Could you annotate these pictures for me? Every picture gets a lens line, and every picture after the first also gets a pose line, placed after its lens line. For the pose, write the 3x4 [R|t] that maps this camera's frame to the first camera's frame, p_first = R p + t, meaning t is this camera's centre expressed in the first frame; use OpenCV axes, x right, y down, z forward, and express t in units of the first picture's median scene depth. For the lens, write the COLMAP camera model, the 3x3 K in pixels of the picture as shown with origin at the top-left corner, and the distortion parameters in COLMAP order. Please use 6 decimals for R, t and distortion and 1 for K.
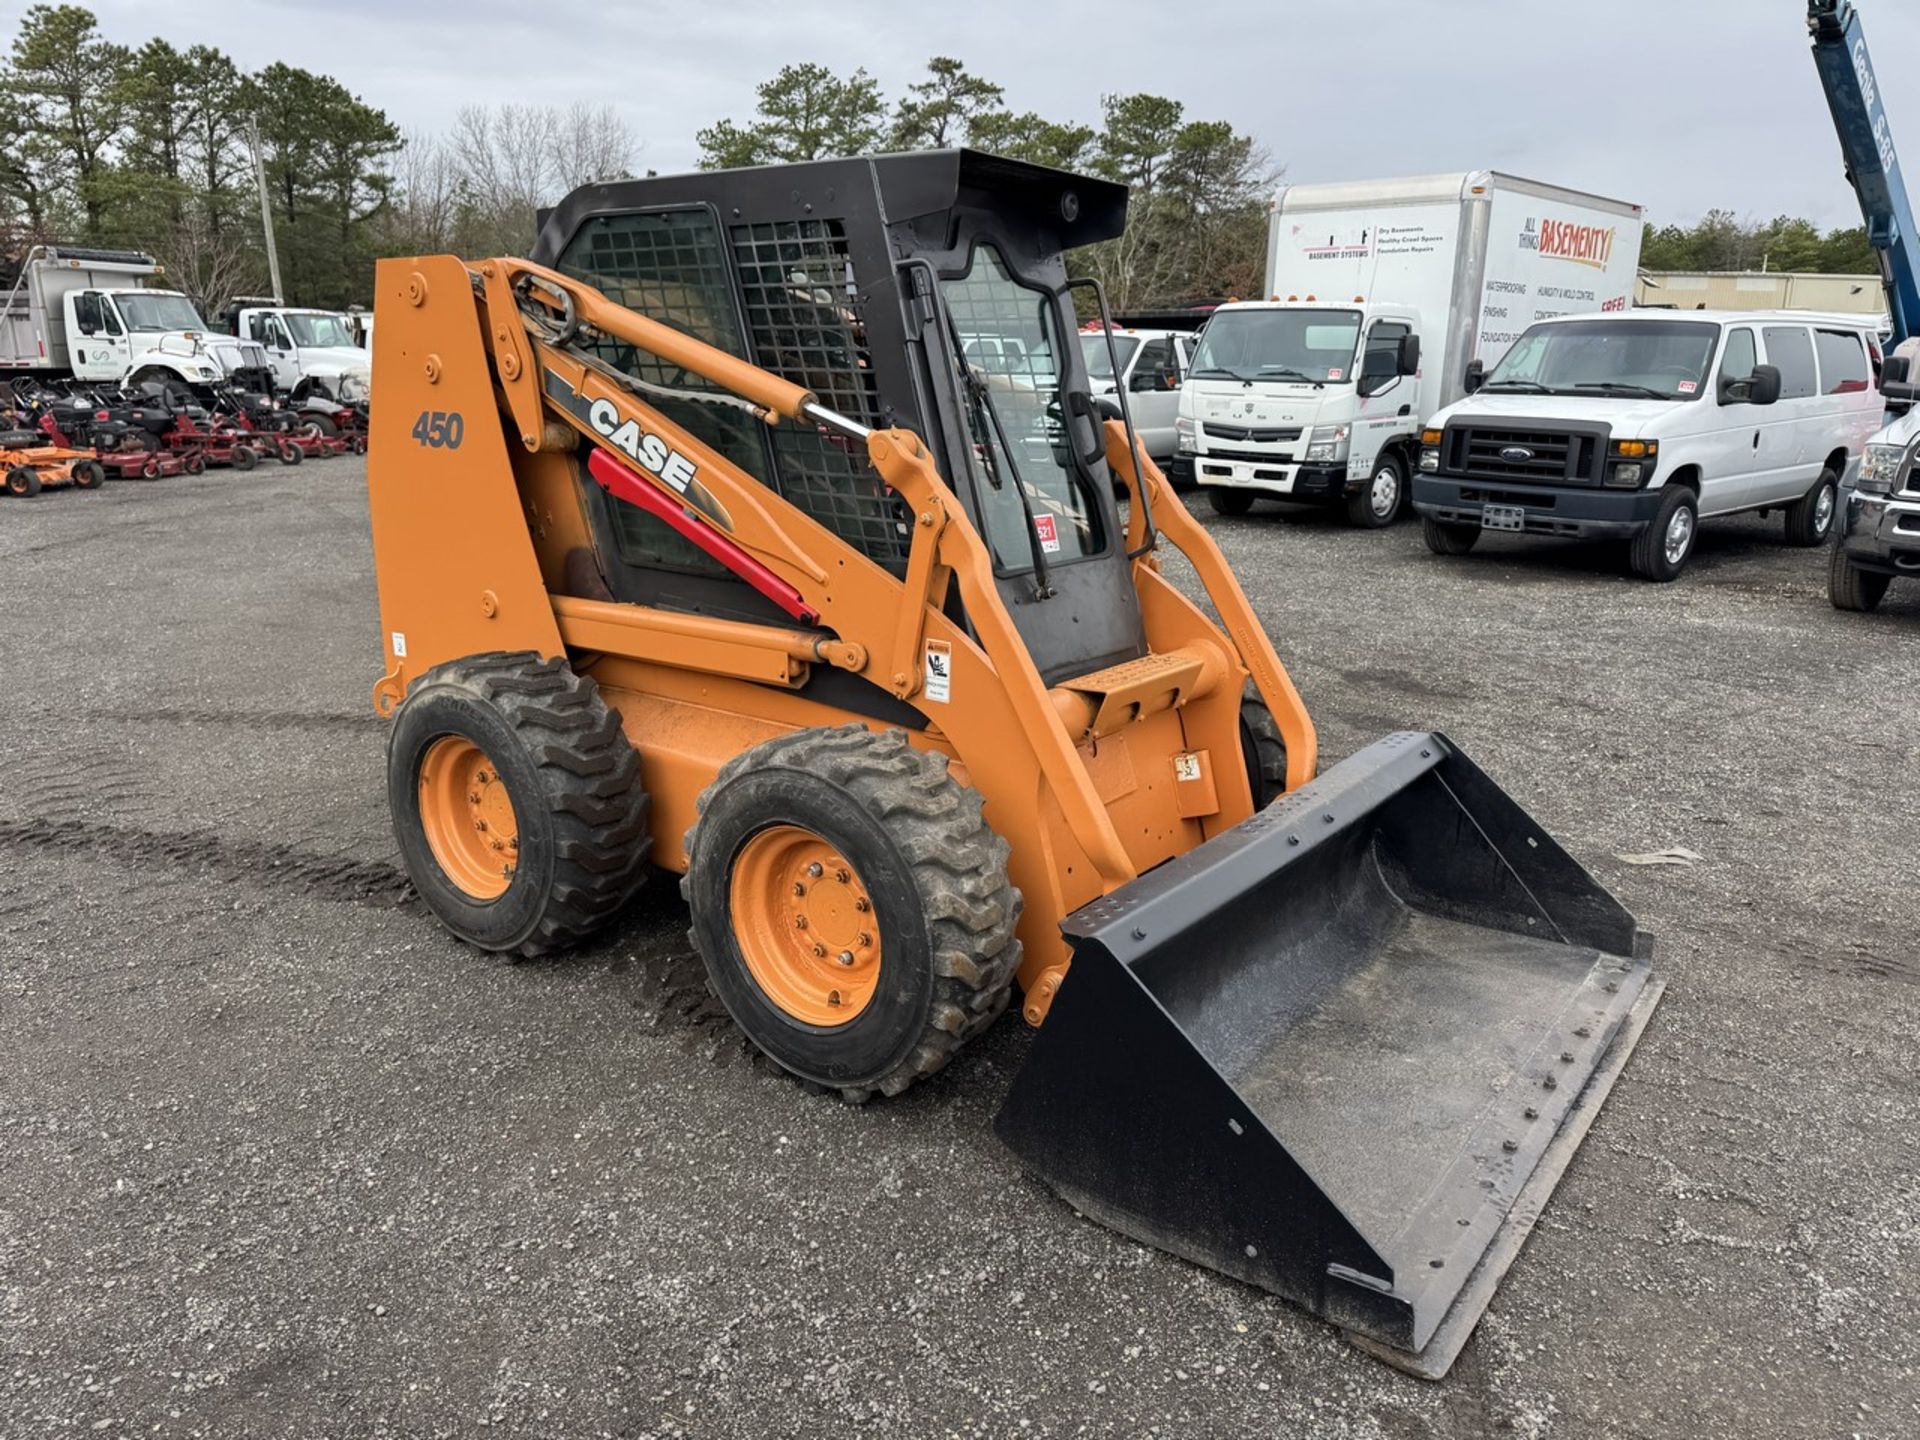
lens RADIAL K [[1364.3, 0, 960.0], [0, 1364.3, 720.0], [0, 0, 1]] dist [0.006970, -0.007264]
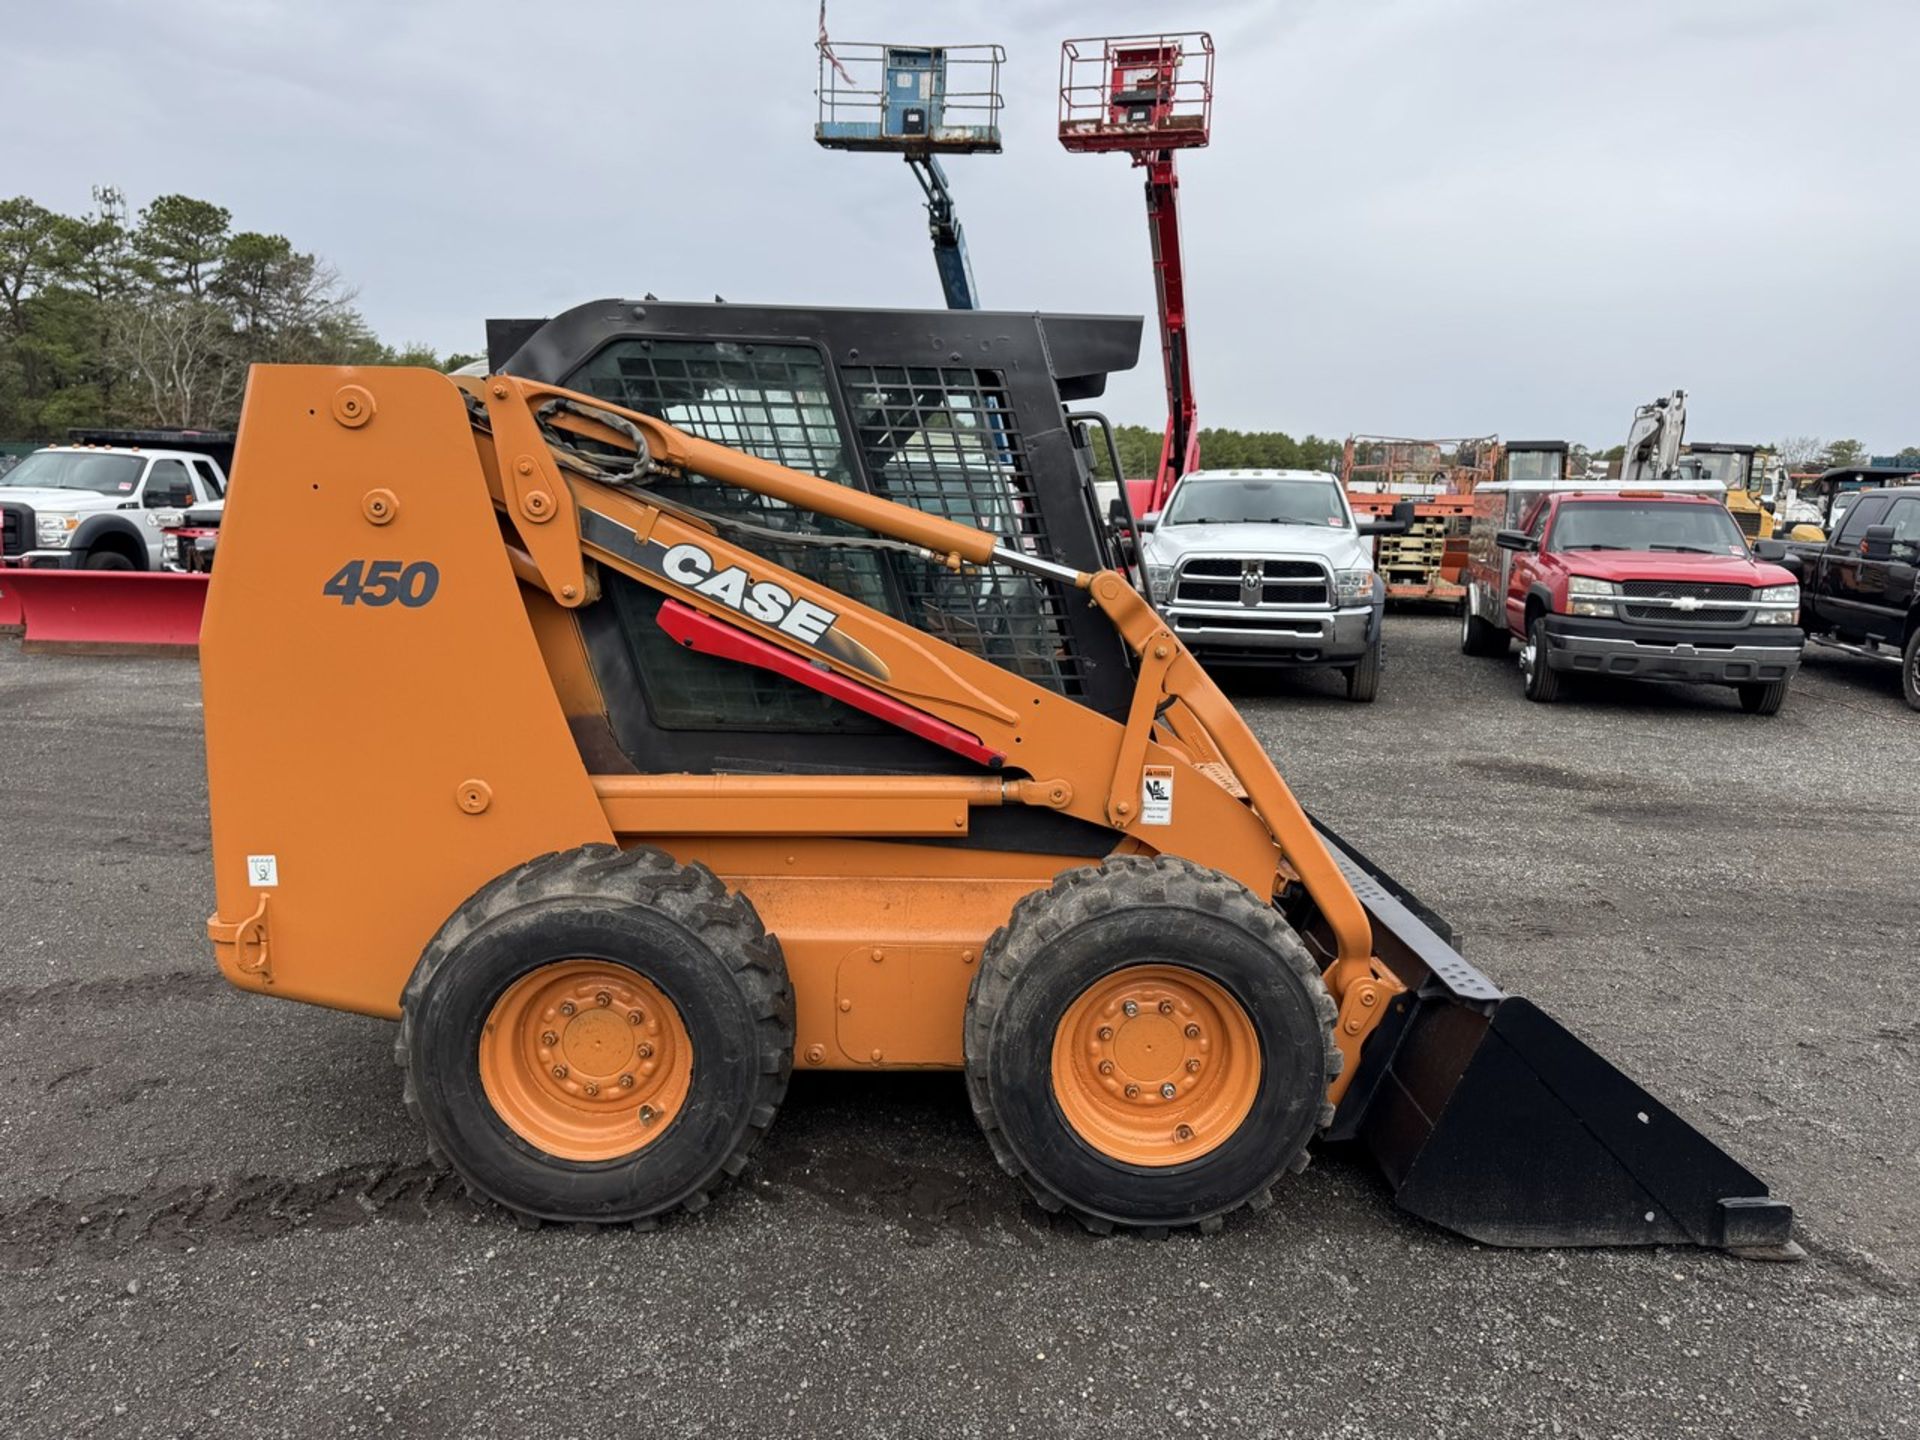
lens RADIAL K [[1347.0, 0, 947.7], [0, 1347.0, 708.2], [0, 0, 1]] dist [0.106998, -0.127991]
pose [[0.799438, -0.084875, 0.594722, -0.678321], [0.142018, 0.988610, -0.049815, -0.065450], [-0.583720, 0.124285, 0.802386, 0.221747]]
